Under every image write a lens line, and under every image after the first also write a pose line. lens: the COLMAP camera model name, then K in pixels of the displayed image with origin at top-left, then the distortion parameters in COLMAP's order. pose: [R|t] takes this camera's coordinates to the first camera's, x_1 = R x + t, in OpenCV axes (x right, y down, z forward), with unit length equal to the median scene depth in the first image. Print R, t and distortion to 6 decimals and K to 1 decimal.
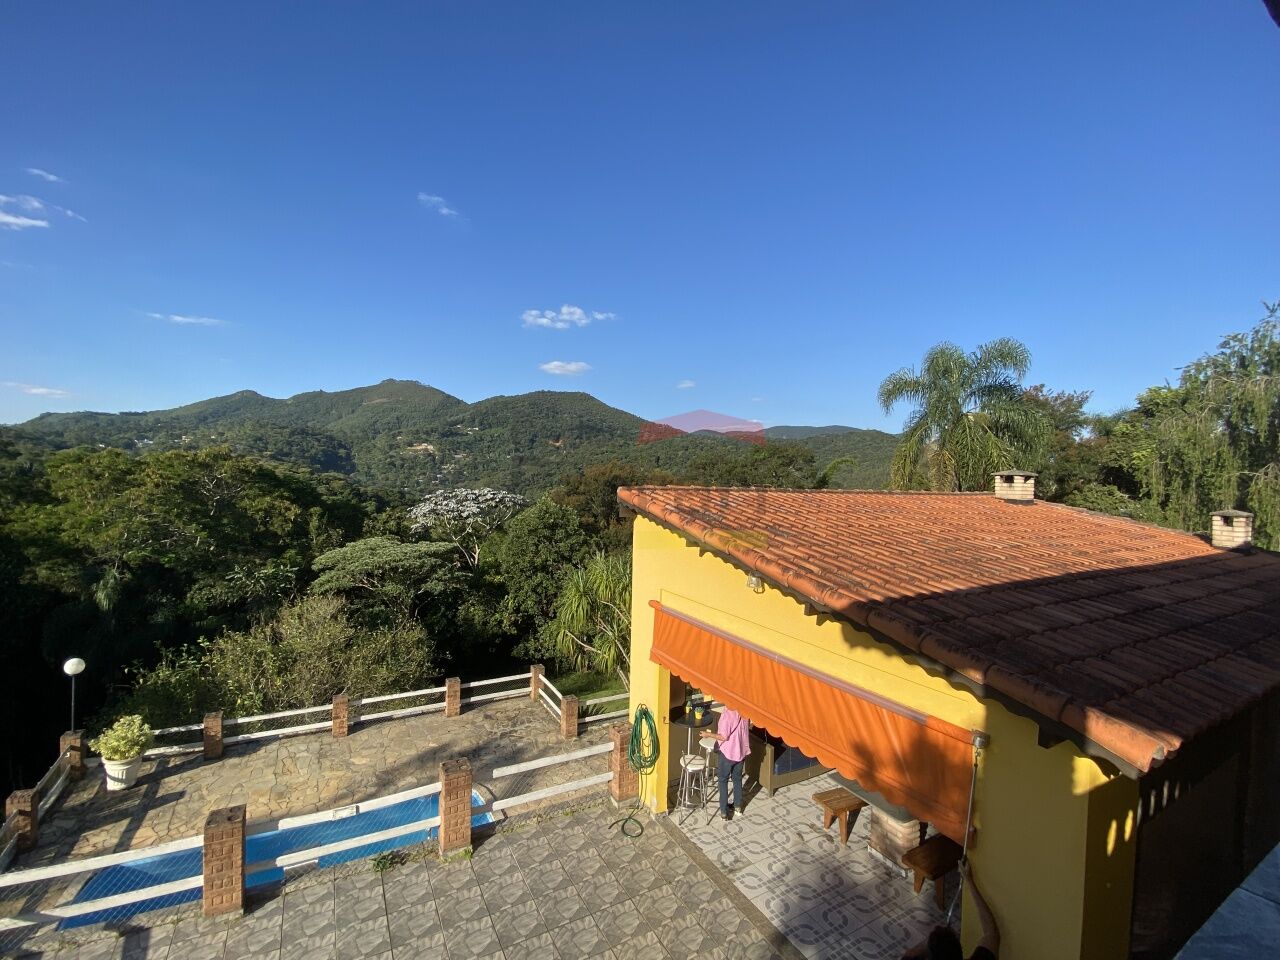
lens RADIAL K [[551.7, 0, 640.0], [0, 551.7, 480.0], [0, 0, 1]] dist [0.030968, -0.024807]
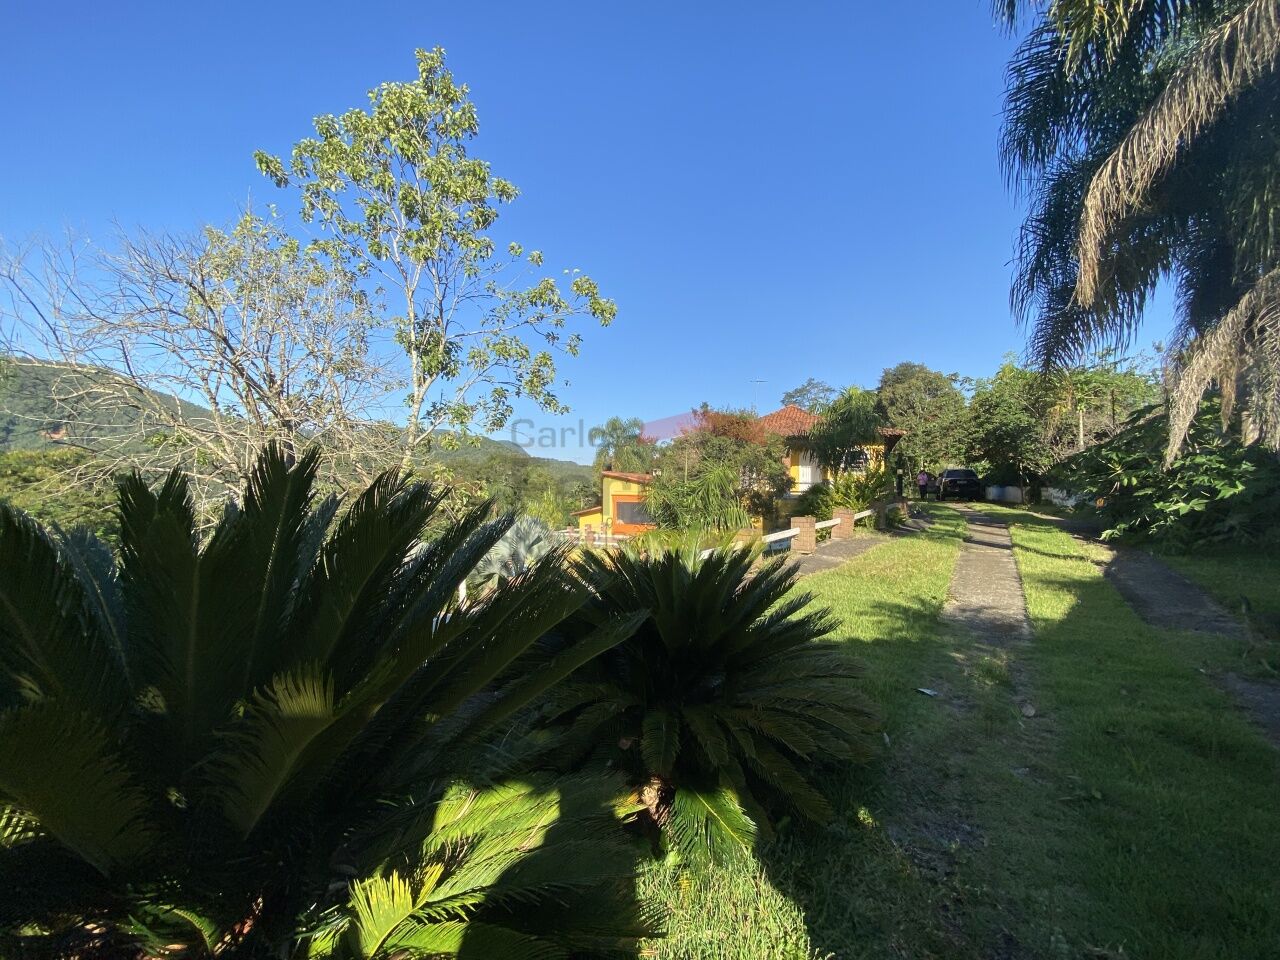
lens RADIAL K [[550.9, 0, 637.6], [0, 550.9, 480.6], [0, 0, 1]] dist [0.038830, -0.030255]
pose [[0.775897, -0.001979, 0.630857, -0.553420], [0.004814, 0.999985, -0.002784, 0.021880], [-0.630841, 0.005197, 0.775894, -0.564046]]
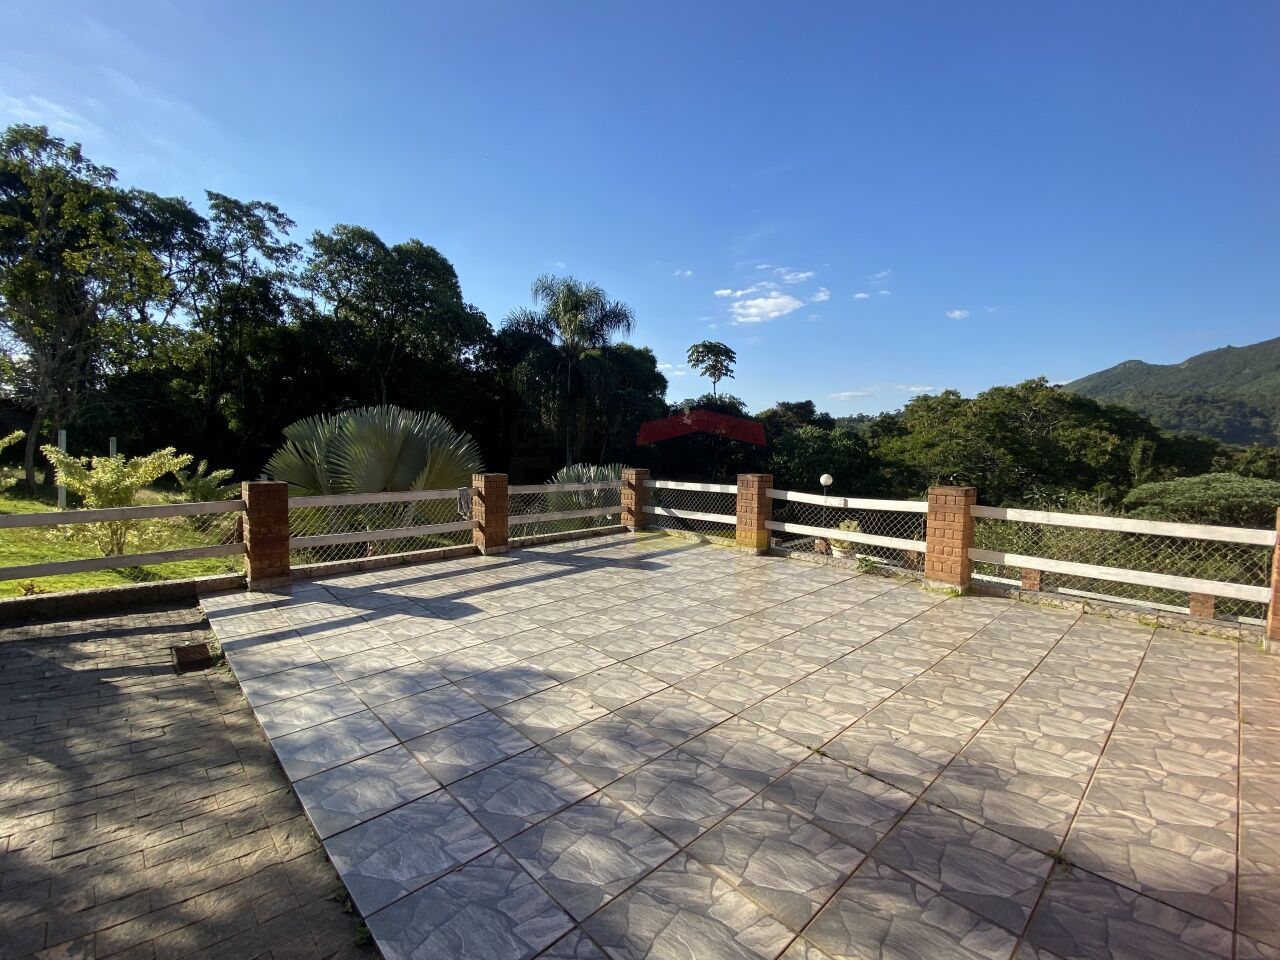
lens RADIAL K [[551.7, 0, 640.0], [0, 551.7, 480.0], [0, 0, 1]] dist [0.030968, -0.024807]
pose [[0.234428, 0.040431, -0.971292, 0.059885], [-0.004368, 0.999169, 0.040537, 0.083602], [0.972124, -0.005260, 0.234410, 0.067157]]
